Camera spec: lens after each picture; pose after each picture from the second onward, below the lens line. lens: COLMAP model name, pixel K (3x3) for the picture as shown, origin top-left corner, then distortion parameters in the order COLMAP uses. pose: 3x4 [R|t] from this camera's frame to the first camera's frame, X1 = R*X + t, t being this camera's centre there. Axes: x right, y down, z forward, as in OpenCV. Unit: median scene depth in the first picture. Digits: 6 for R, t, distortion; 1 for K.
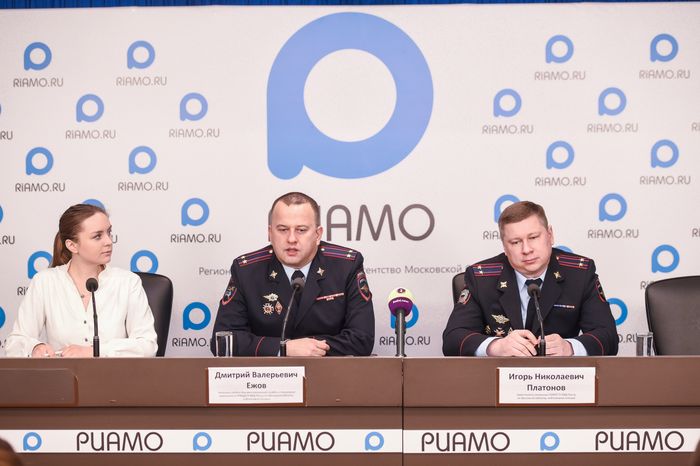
lens RADIAL K [[1640.4, 0, 354.9], [0, 1640.4, 231.9], [0, 0, 1]] dist [0.011741, 0.000000]
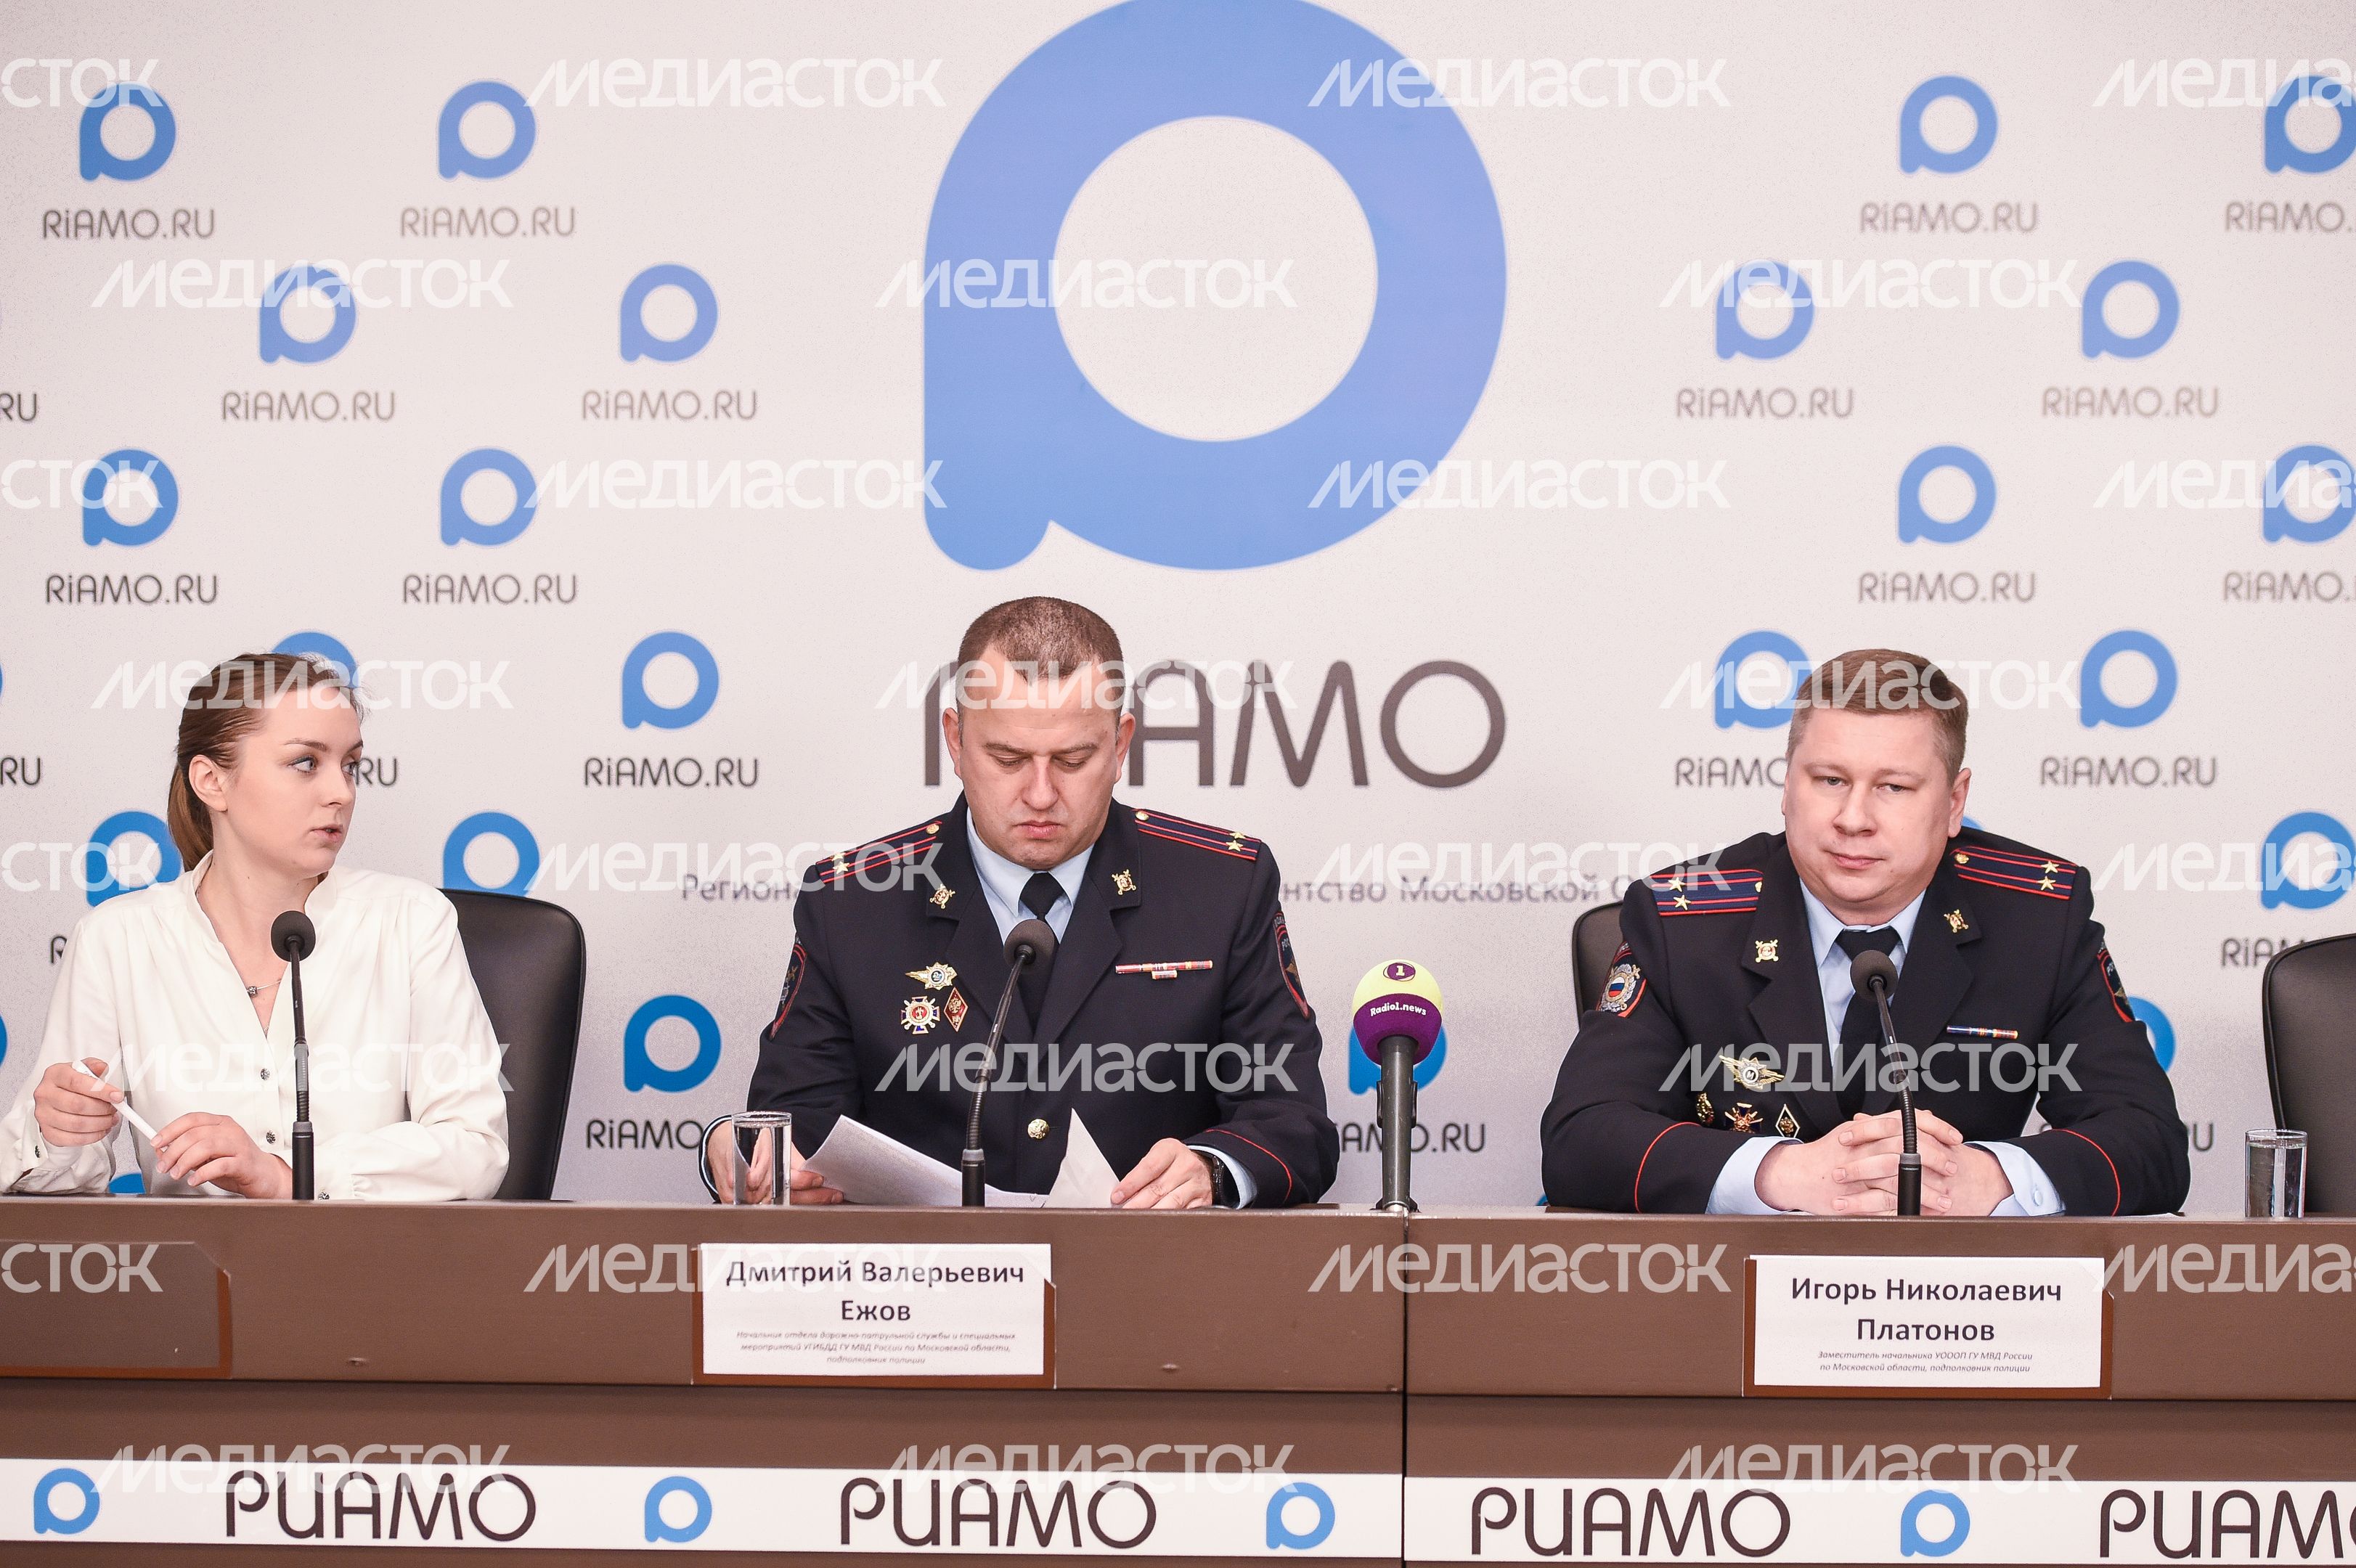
lens RADIAL K [[5012.4, 0, 1186.7], [0, 5012.4, 779.1], [0, 0, 1]] dist [-0.042039, 0.000000]
pose [[0.999947, 0.010290, -0.000906, -0.007692], [-0.010284, 0.999926, 0.006497, -0.001893], [0.000973, -0.006487, 0.999978, 0.156269]]
